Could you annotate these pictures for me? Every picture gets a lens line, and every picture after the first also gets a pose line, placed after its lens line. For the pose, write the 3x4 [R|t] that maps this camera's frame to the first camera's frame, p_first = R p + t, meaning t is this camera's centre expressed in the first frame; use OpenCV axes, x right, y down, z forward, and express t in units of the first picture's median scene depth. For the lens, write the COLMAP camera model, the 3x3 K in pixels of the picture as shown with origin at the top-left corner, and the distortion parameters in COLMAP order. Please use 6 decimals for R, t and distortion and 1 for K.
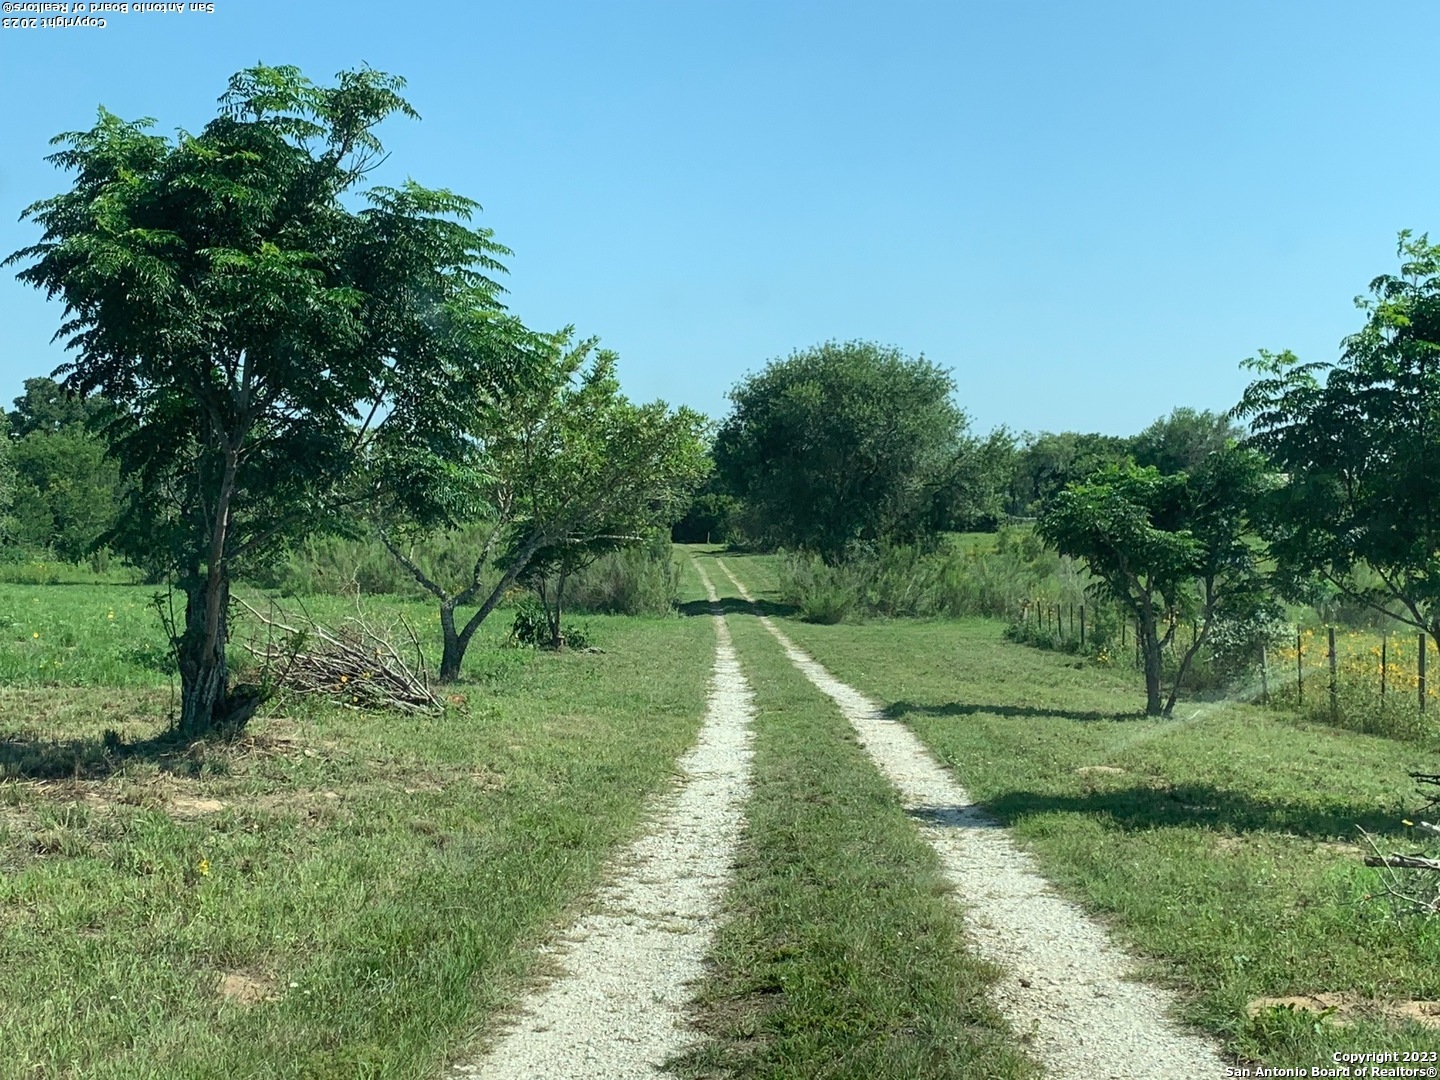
lens RADIAL K [[2180.4, 0, 720.3], [0, 2180.4, 540.9], [0, 0, 1]] dist [0.010152, 0.000000]
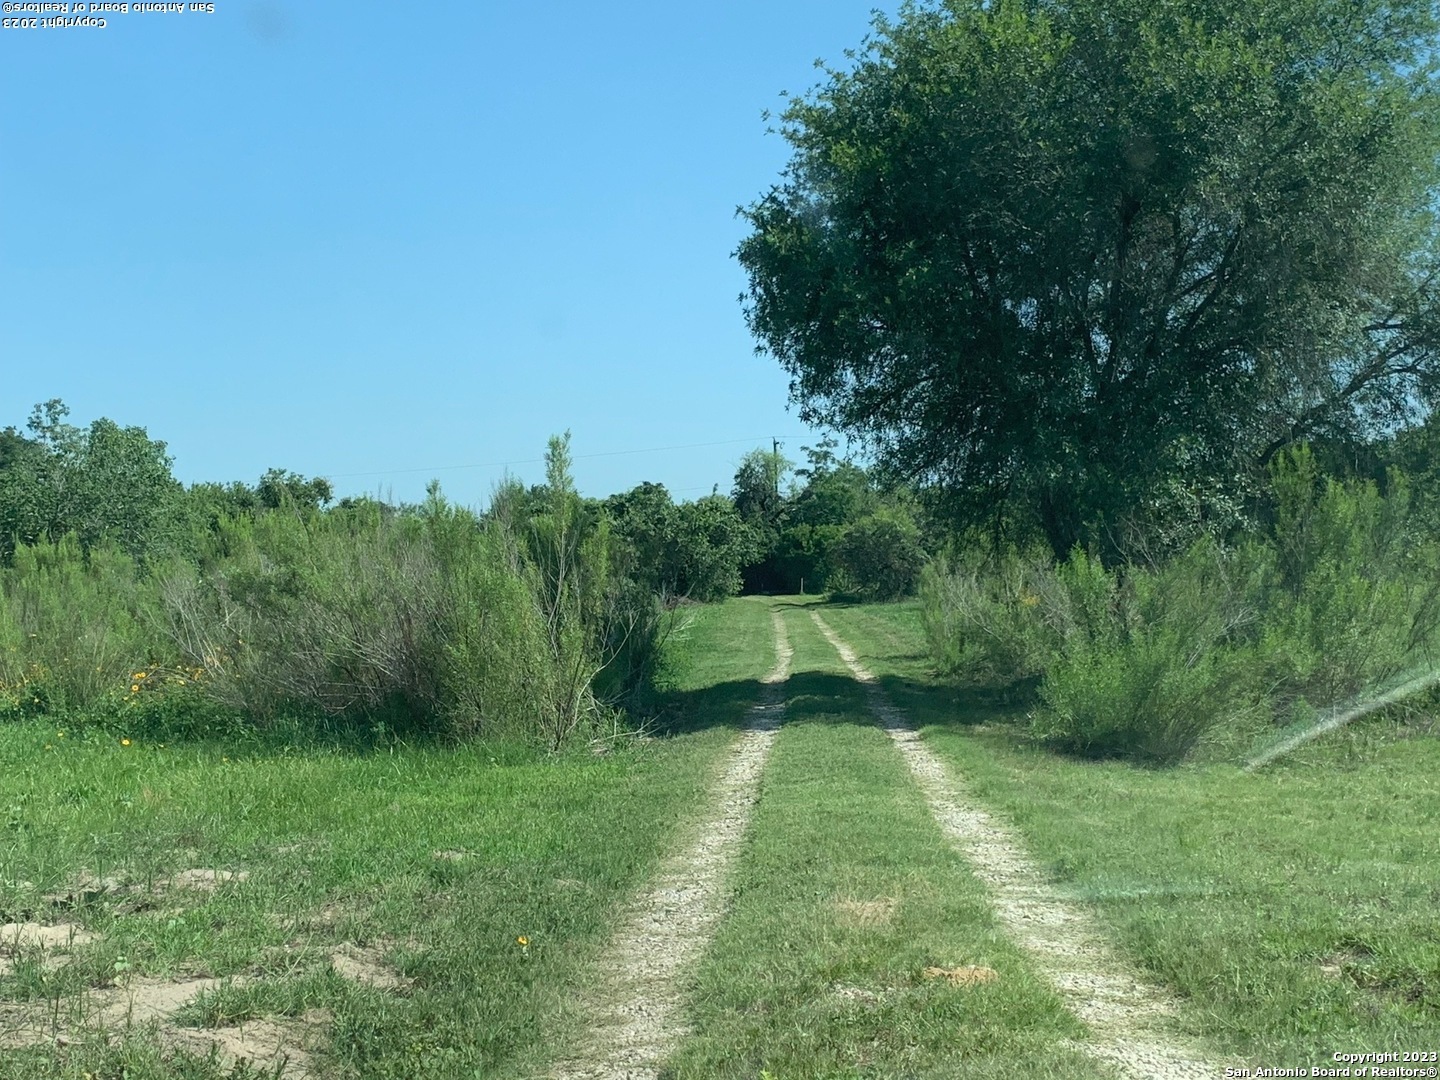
lens RADIAL K [[2180.4, 0, 719.2], [0, 2180.4, 539.7], [0, 0, 1]] dist [0.010152, 0.000000]
pose [[0.998142, -0.032729, -0.051392, 0.006631], [0.030890, 0.998867, -0.036188, 0.011816], [0.052518, 0.034533, 0.998023, 0.447856]]
